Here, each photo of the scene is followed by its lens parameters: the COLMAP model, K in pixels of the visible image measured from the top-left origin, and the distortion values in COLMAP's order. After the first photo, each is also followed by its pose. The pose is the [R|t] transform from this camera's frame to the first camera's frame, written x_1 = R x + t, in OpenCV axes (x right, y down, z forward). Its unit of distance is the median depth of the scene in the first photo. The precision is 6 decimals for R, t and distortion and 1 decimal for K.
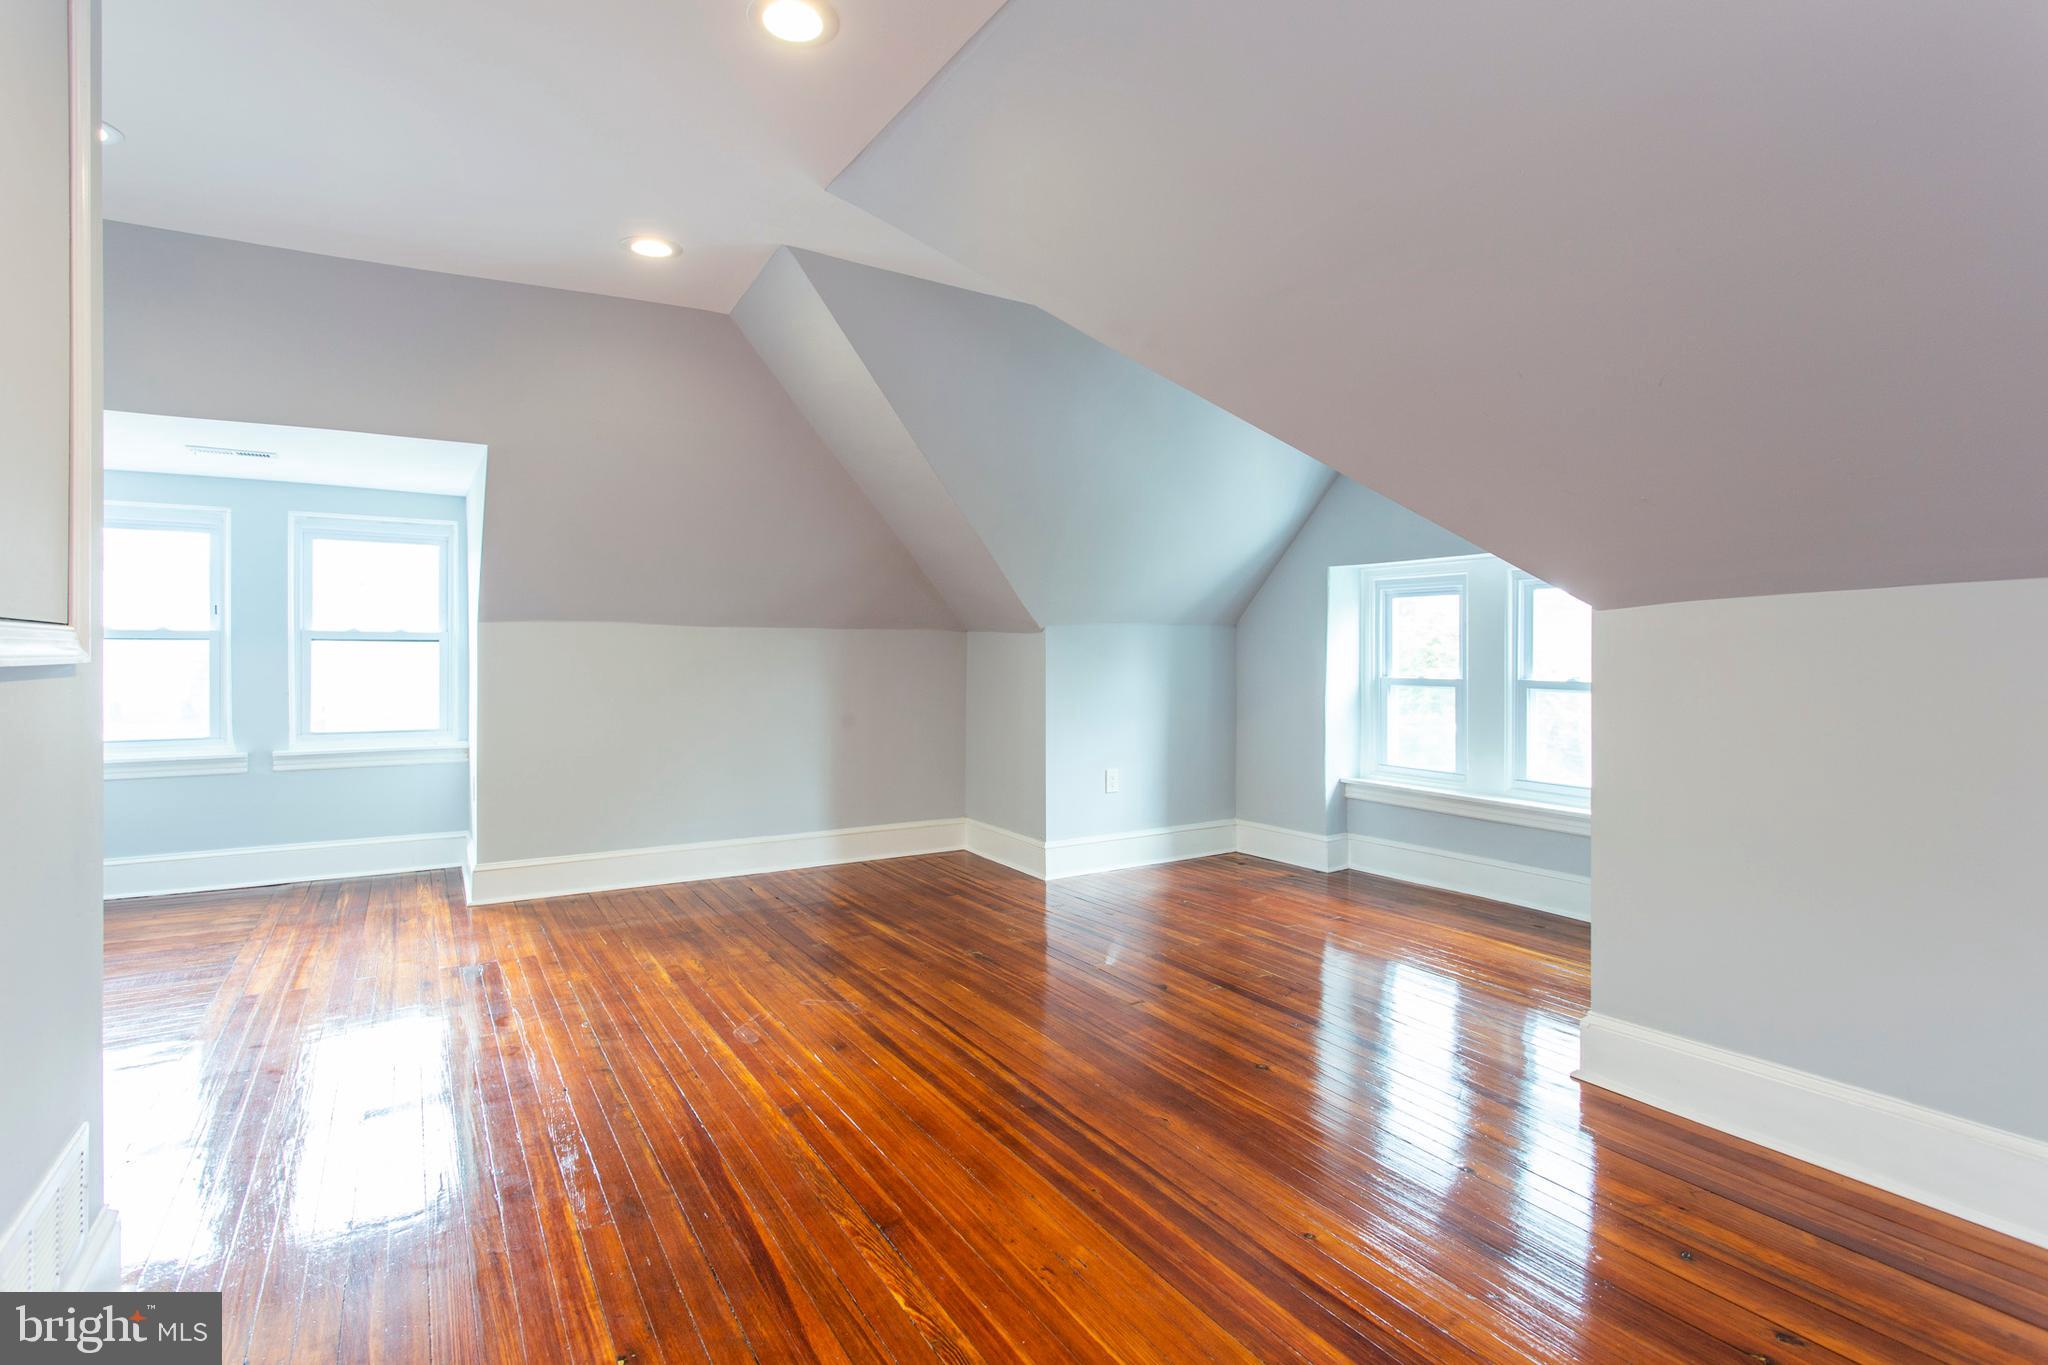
lens RADIAL K [[977.4, 0, 1009.6], [0, 977.4, 648.8], [0, 0, 1]] dist [-0.000757, 0.000193]
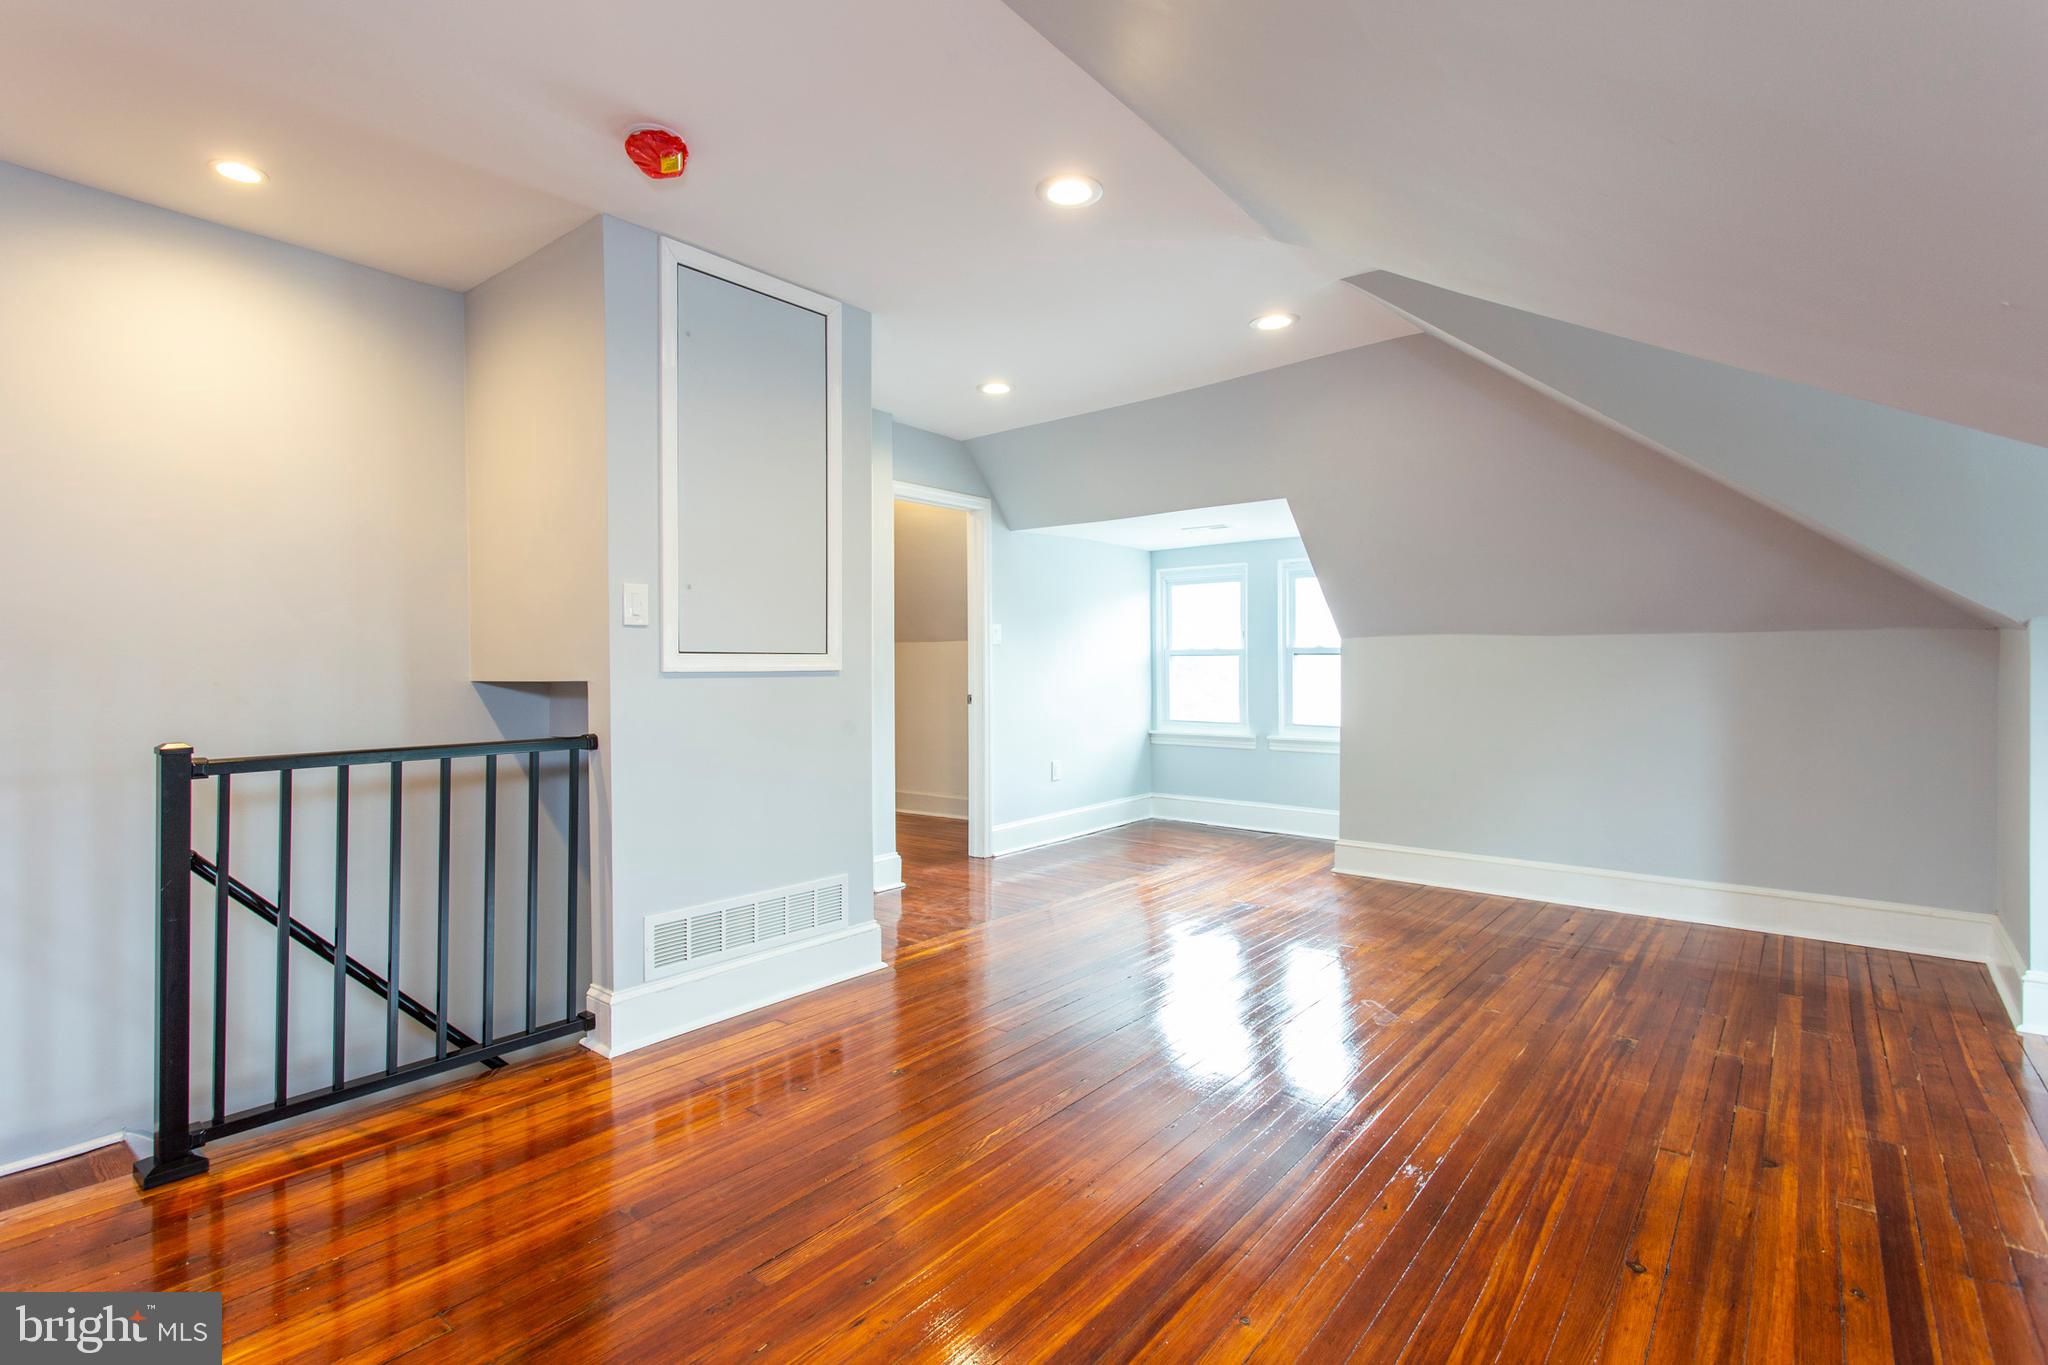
lens RADIAL K [[979.9, 0, 1012.1], [0, 979.9, 665.9], [0, 0, 1]] dist [0.004024, 0.000666]
pose [[0.327131, -0.000133, -0.944979, 0.511204], [0.006814, 0.999974, 0.002218, 0.000912], [0.944954, -0.007165, 0.327124, 0.242102]]
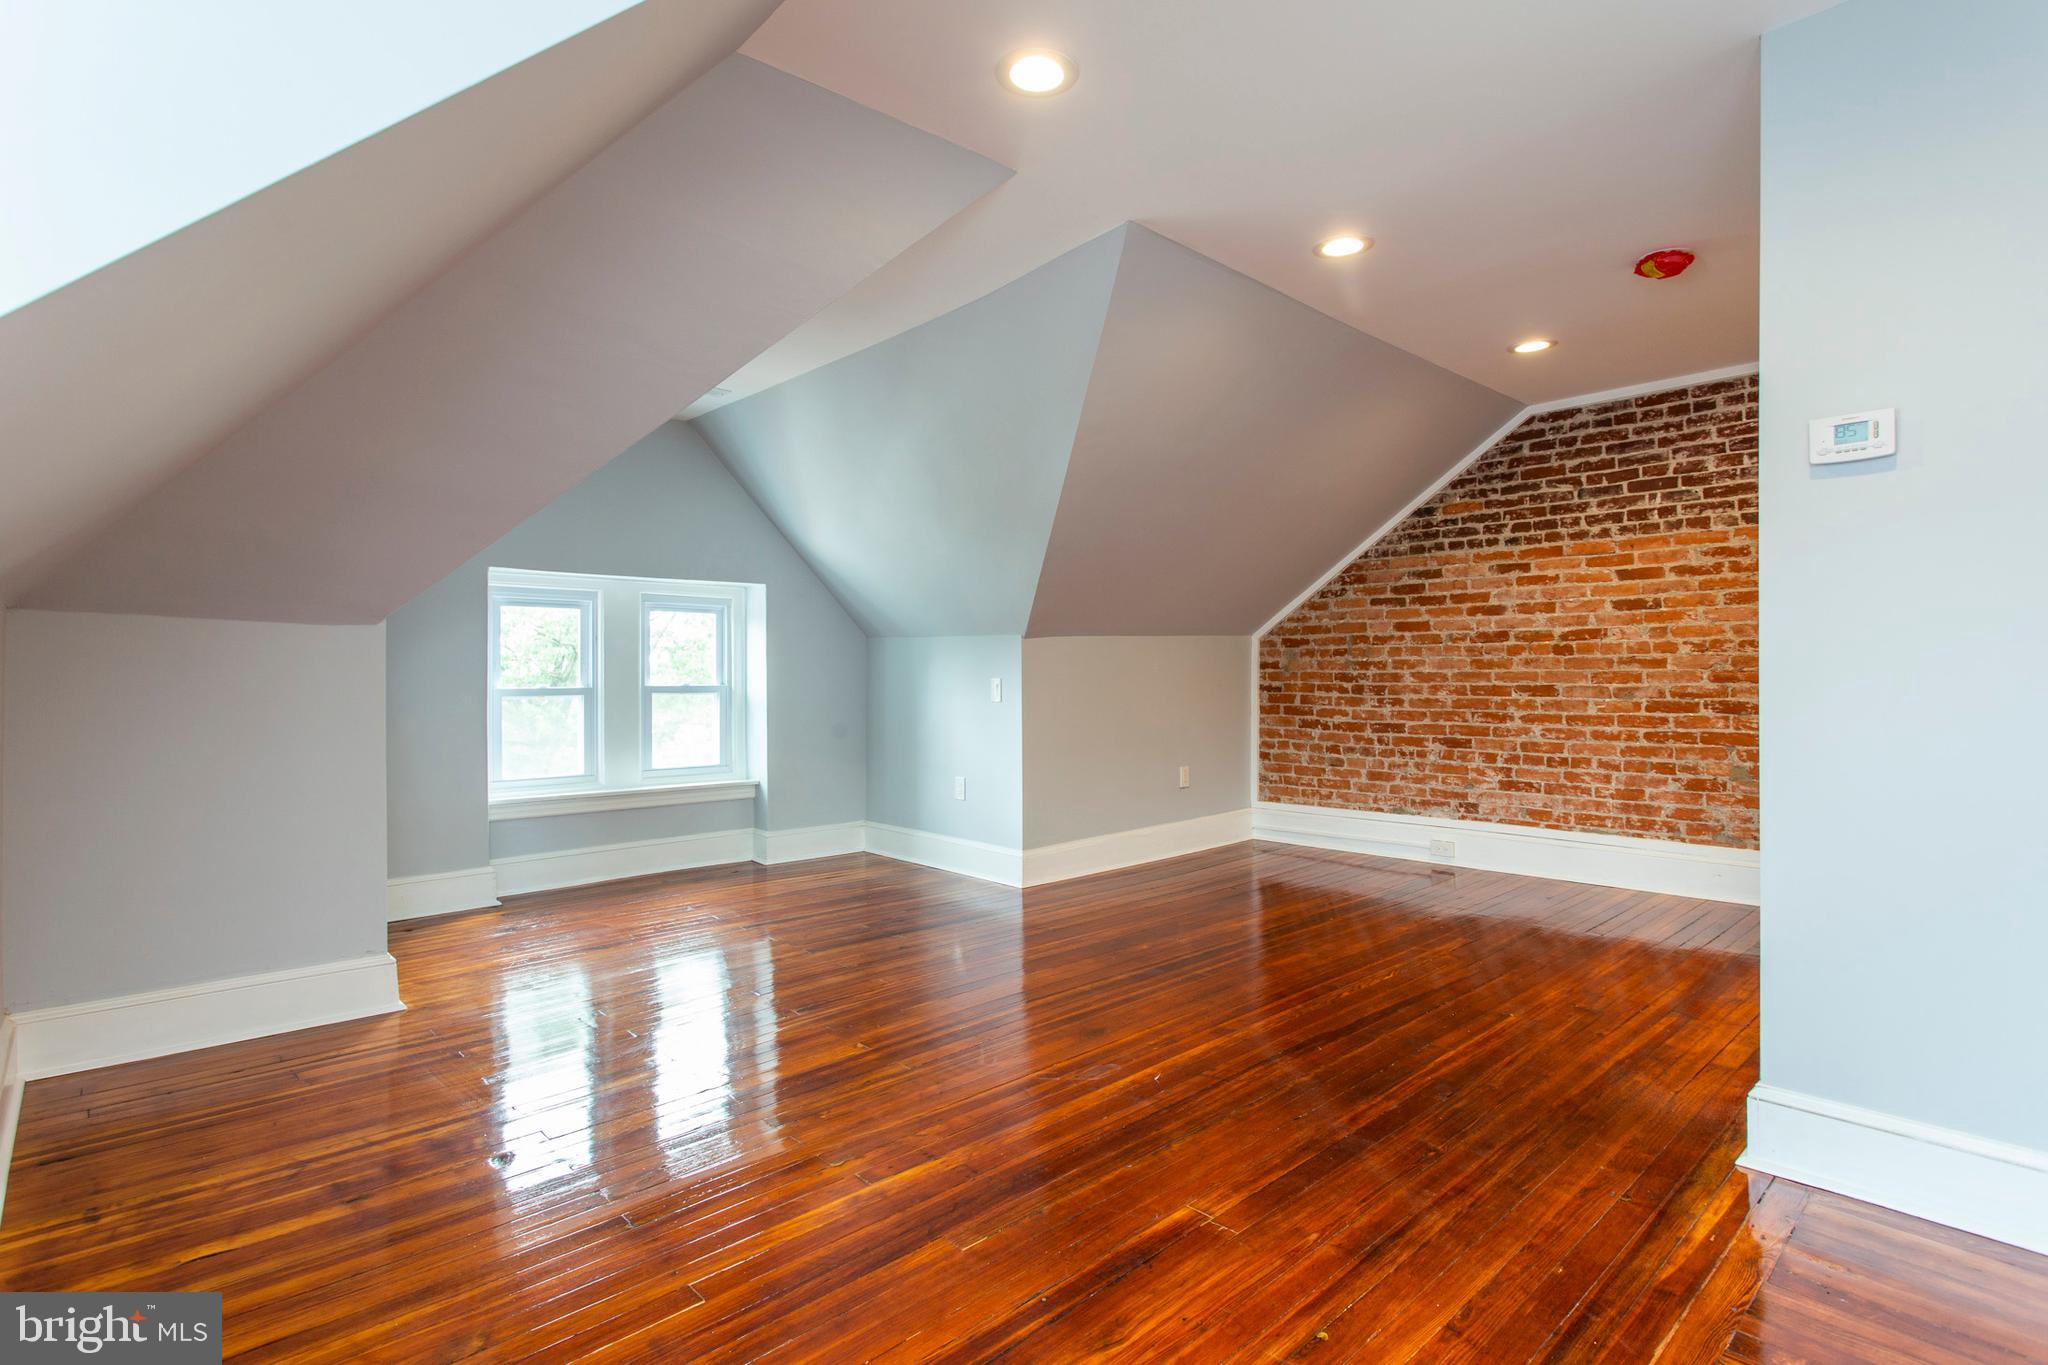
lens RADIAL K [[961.3, 0, 1019.1], [0, 961.3, 692.7], [0, 0, 1]] dist [0.001400, 0.000308]
pose [[-0.167643, -0.024599, 0.985541, -0.822694], [-0.003224, 0.999697, 0.024403, 0.011774], [-0.985843, 0.000914, -0.167671, 0.884778]]
